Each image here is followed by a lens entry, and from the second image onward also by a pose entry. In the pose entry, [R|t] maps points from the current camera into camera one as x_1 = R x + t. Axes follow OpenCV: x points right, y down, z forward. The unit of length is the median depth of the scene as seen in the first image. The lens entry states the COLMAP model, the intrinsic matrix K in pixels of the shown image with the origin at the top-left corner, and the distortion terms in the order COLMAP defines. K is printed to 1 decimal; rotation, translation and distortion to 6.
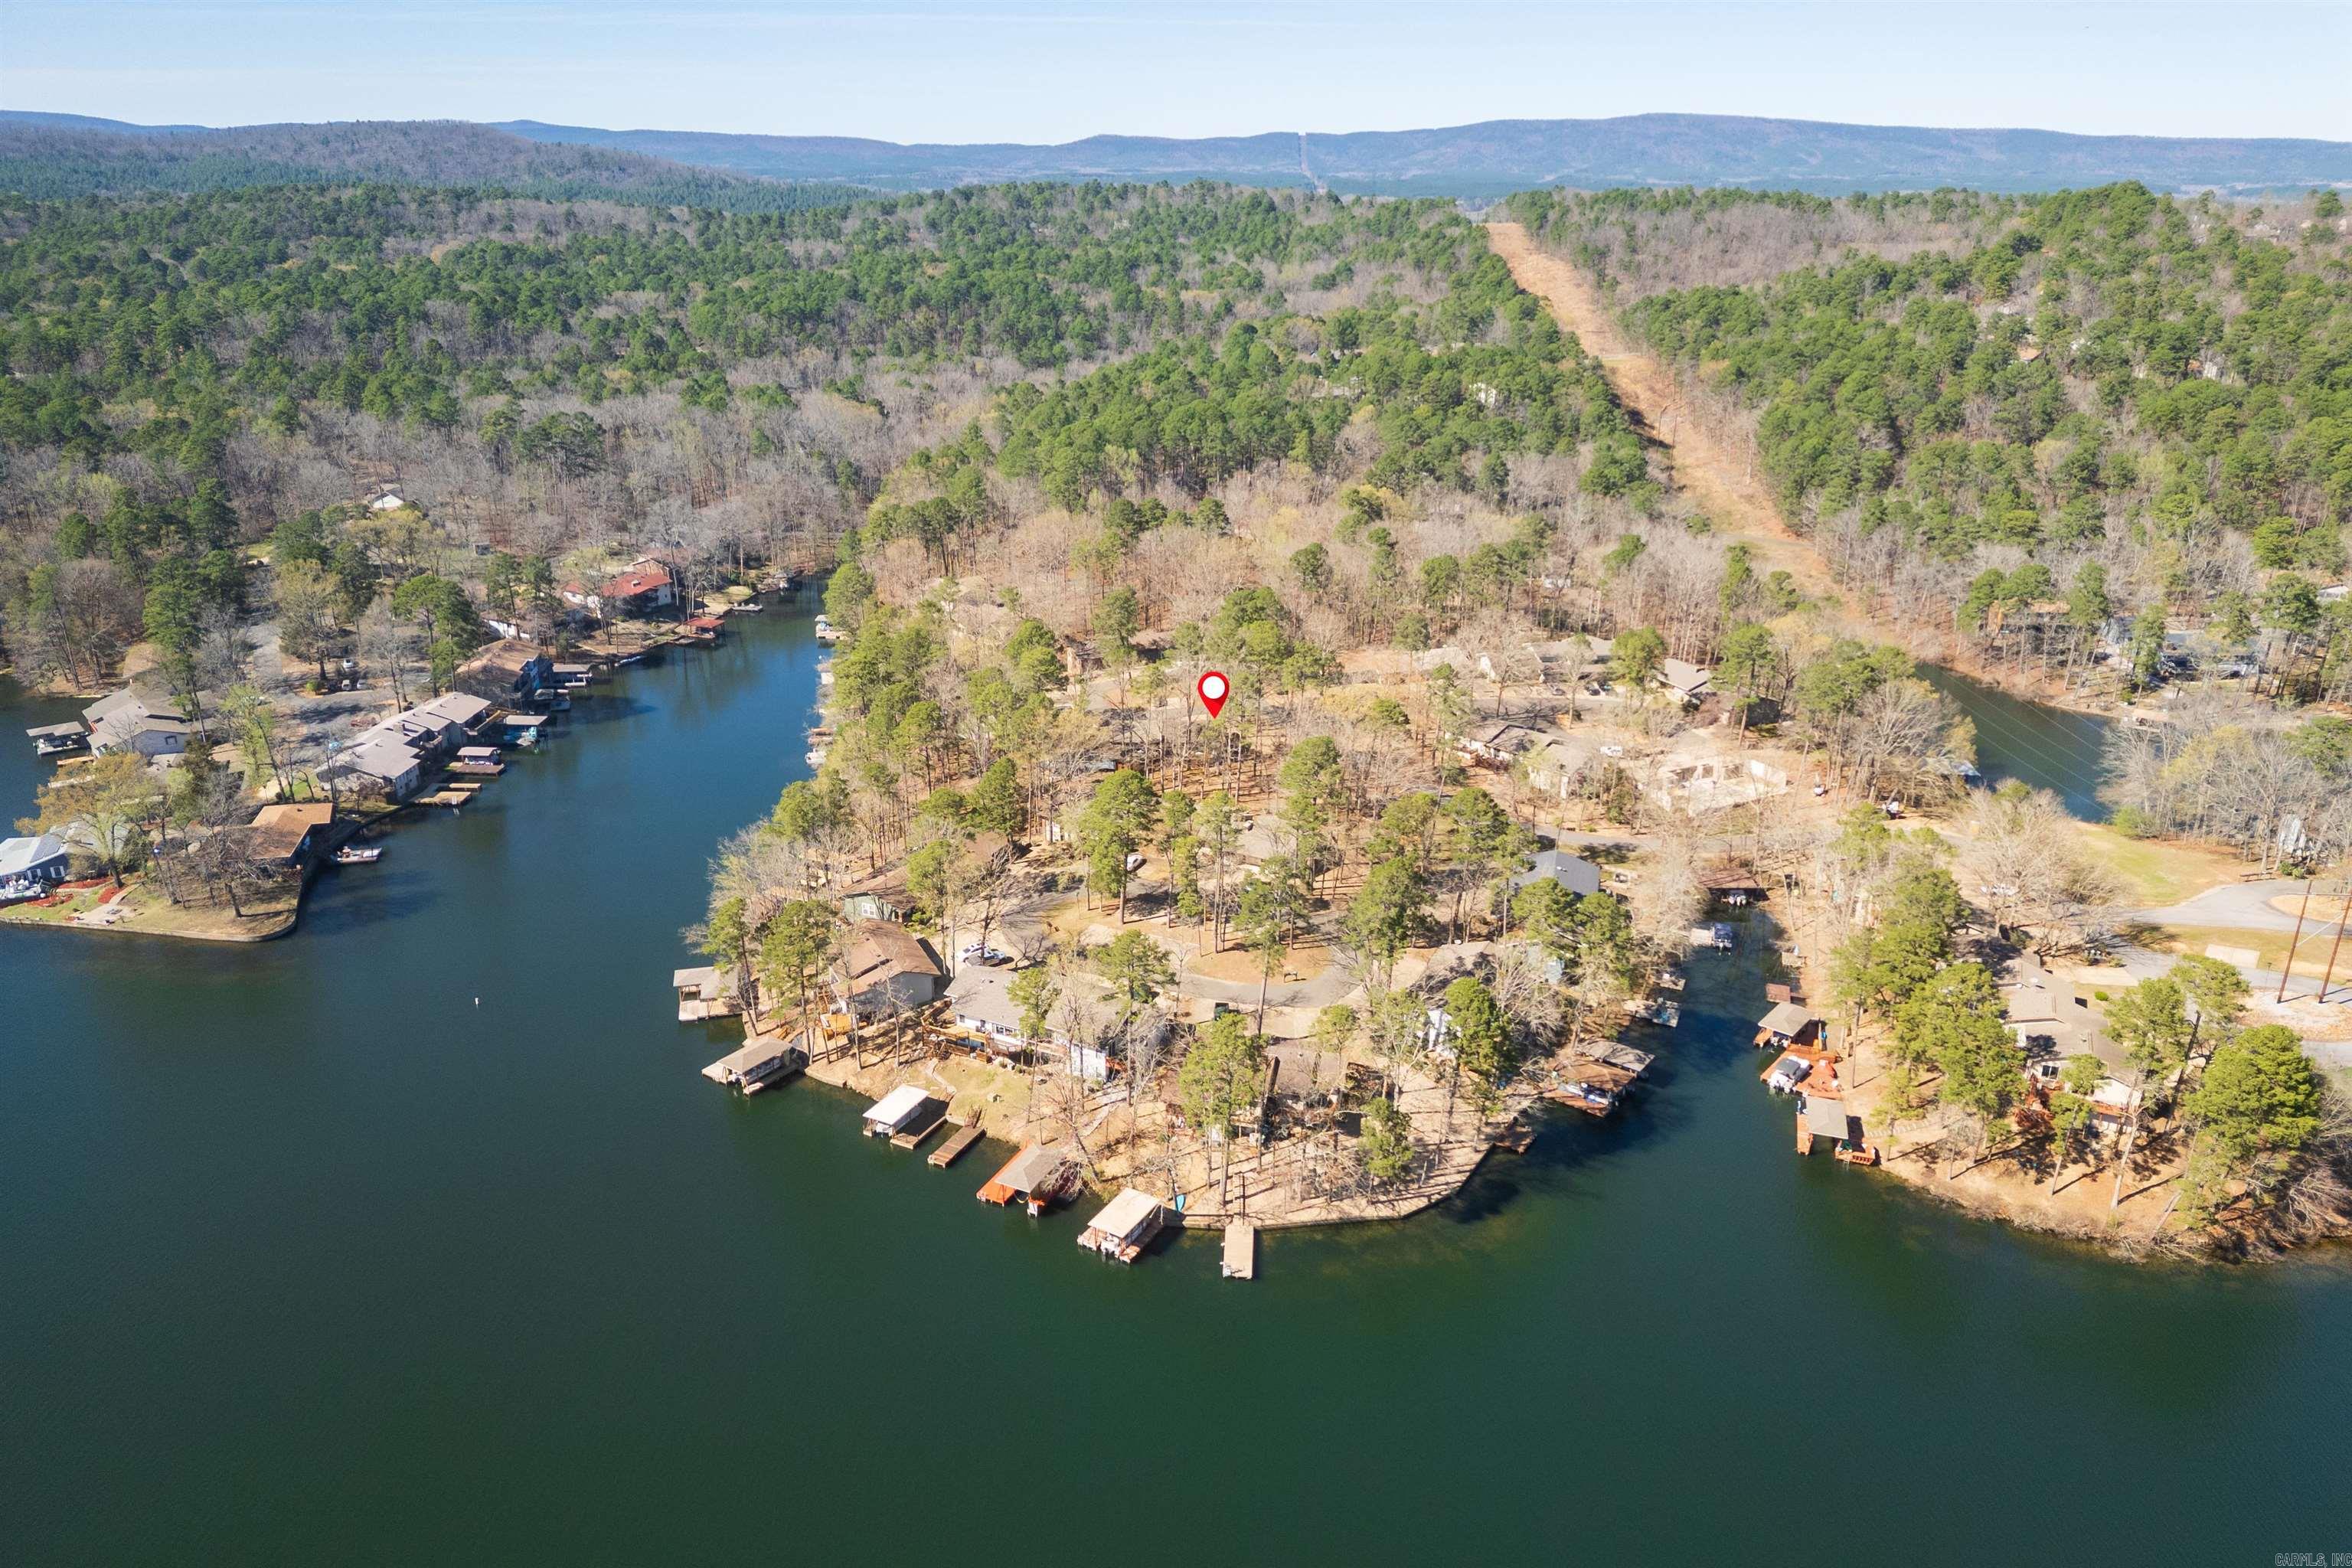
lens RADIAL K [[1643.0, 0, 1171.4], [0, 1643.0, 686.6], [0, 0, 1]] dist [0.067378, -0.057135]
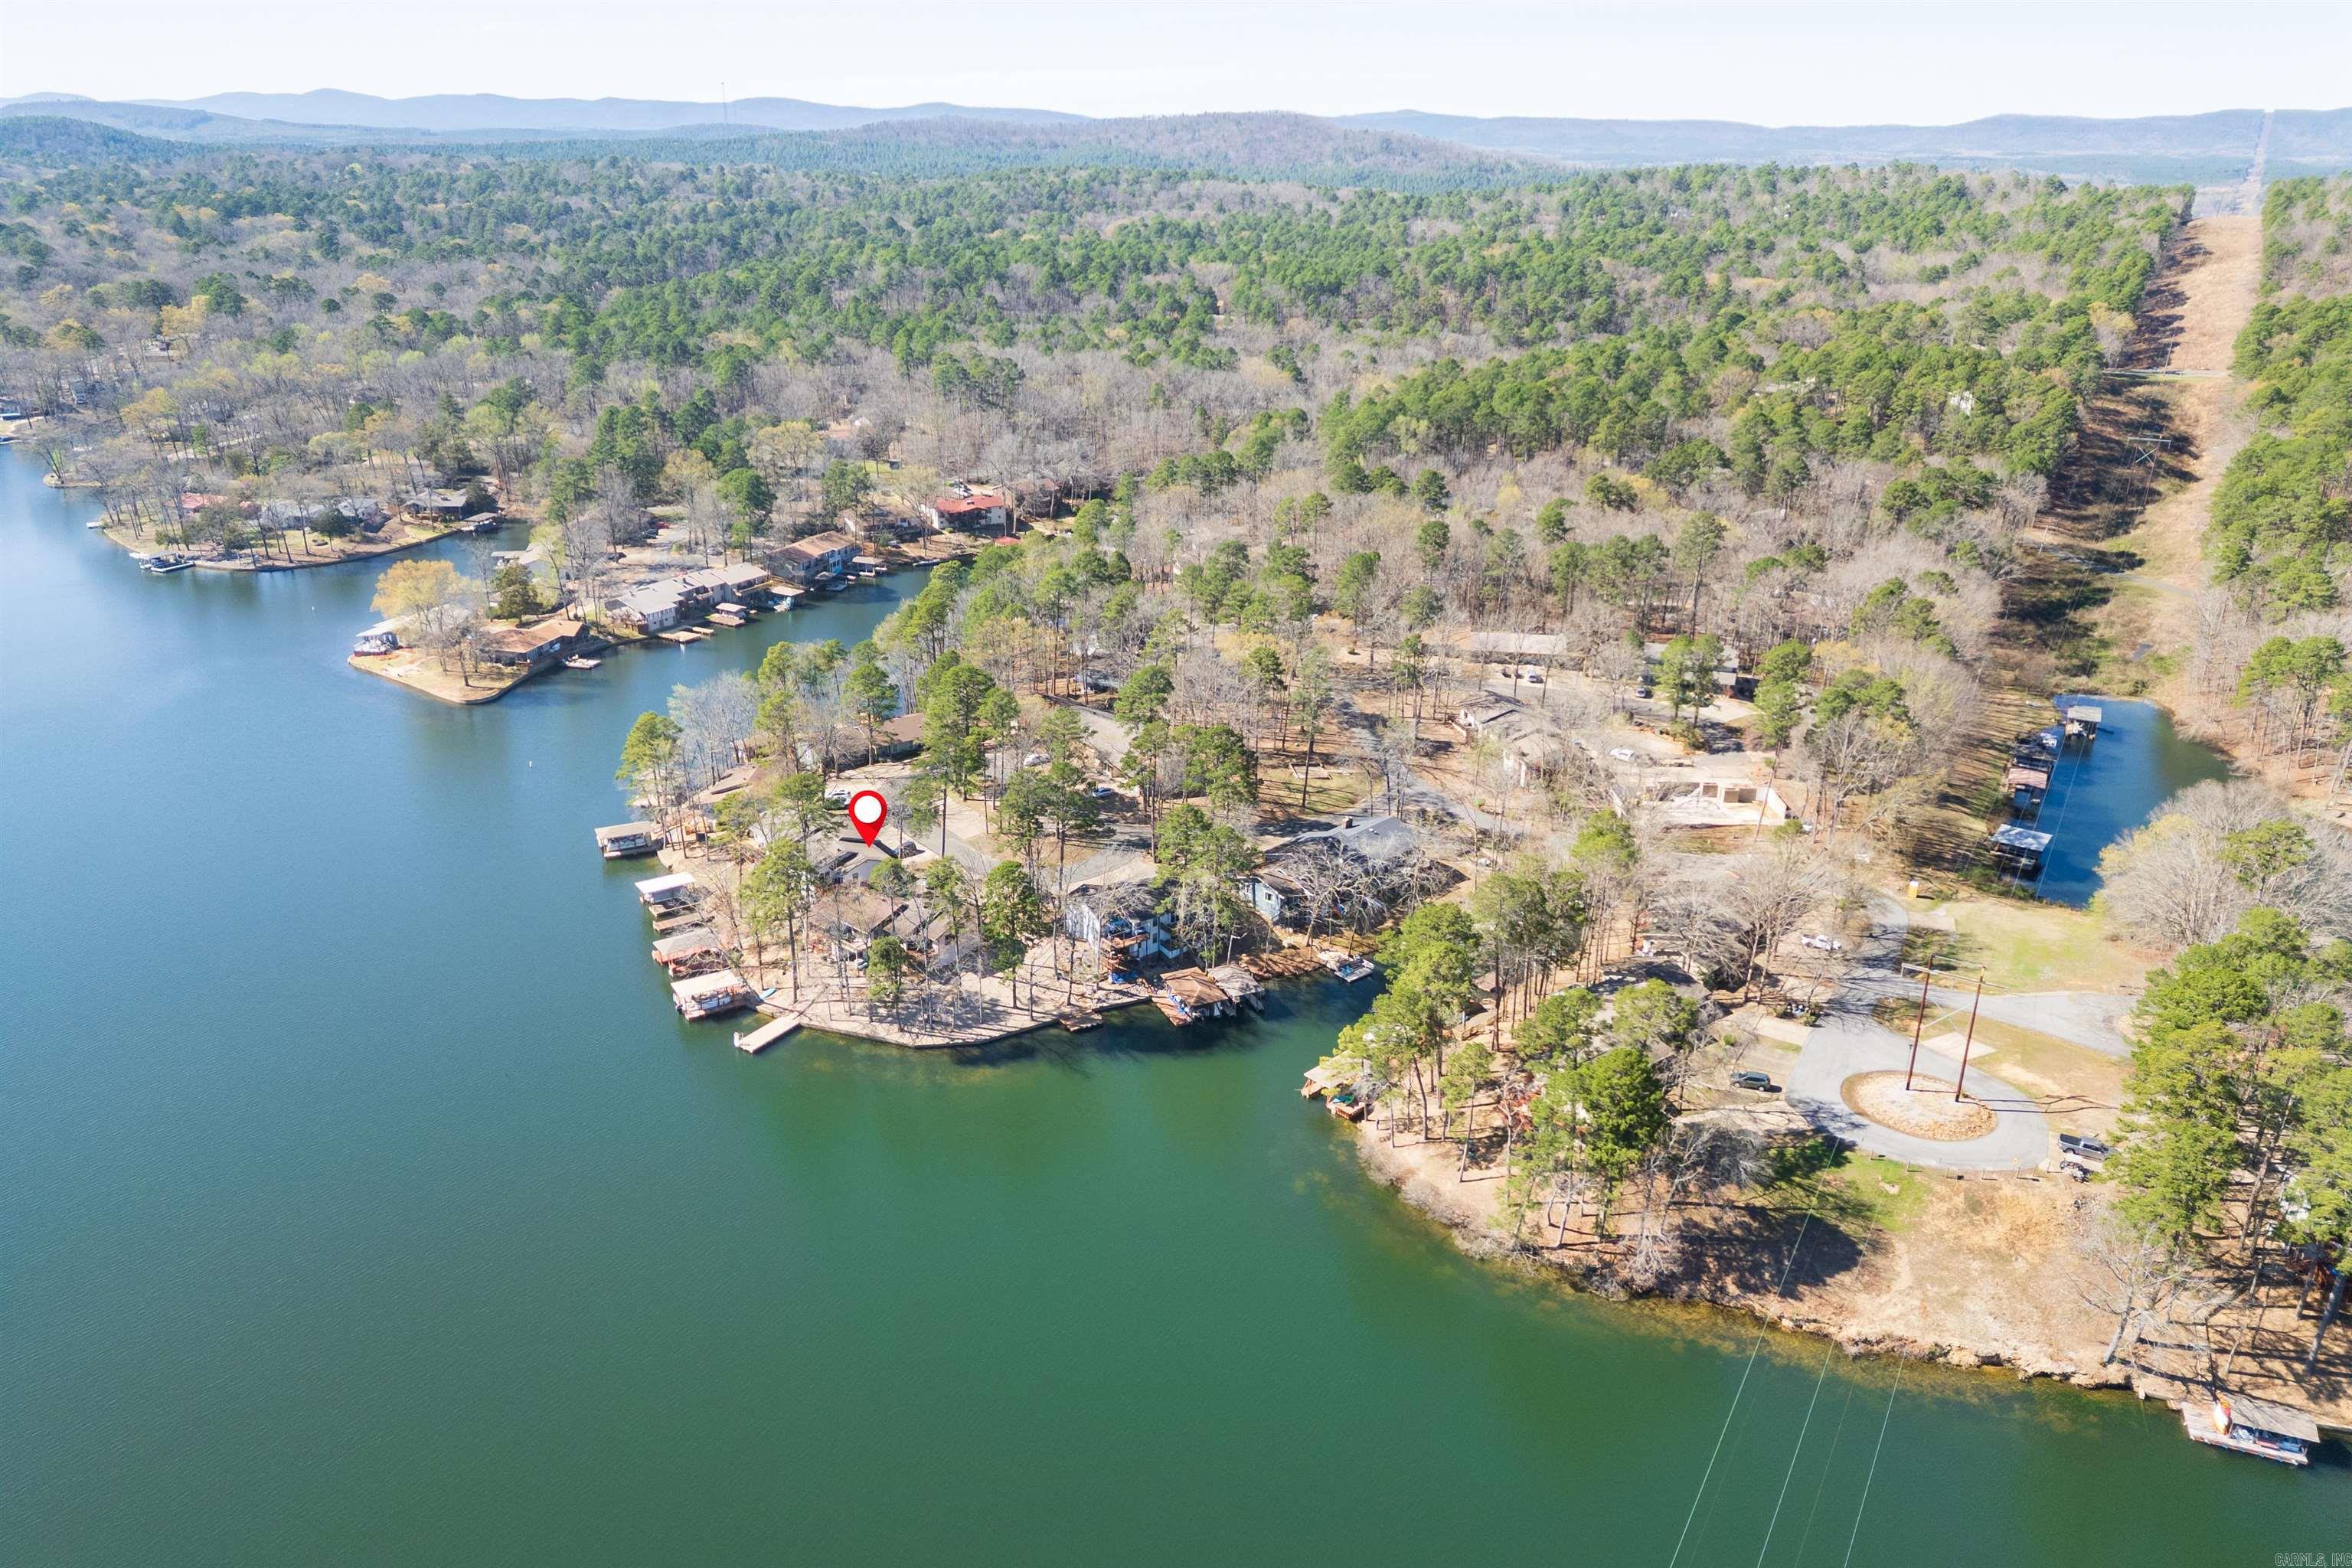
lens RADIAL K [[1643.0, 0, 1171.4], [0, 1643.0, 686.6], [0, 0, 1]] dist [0.067378, -0.057135]
pose [[0.887660, 0.148009, -0.436066, 0.438146], [-0.144467, 0.988640, 0.041484, -0.002075], [0.437252, 0.026173, 0.898958, 0.017686]]
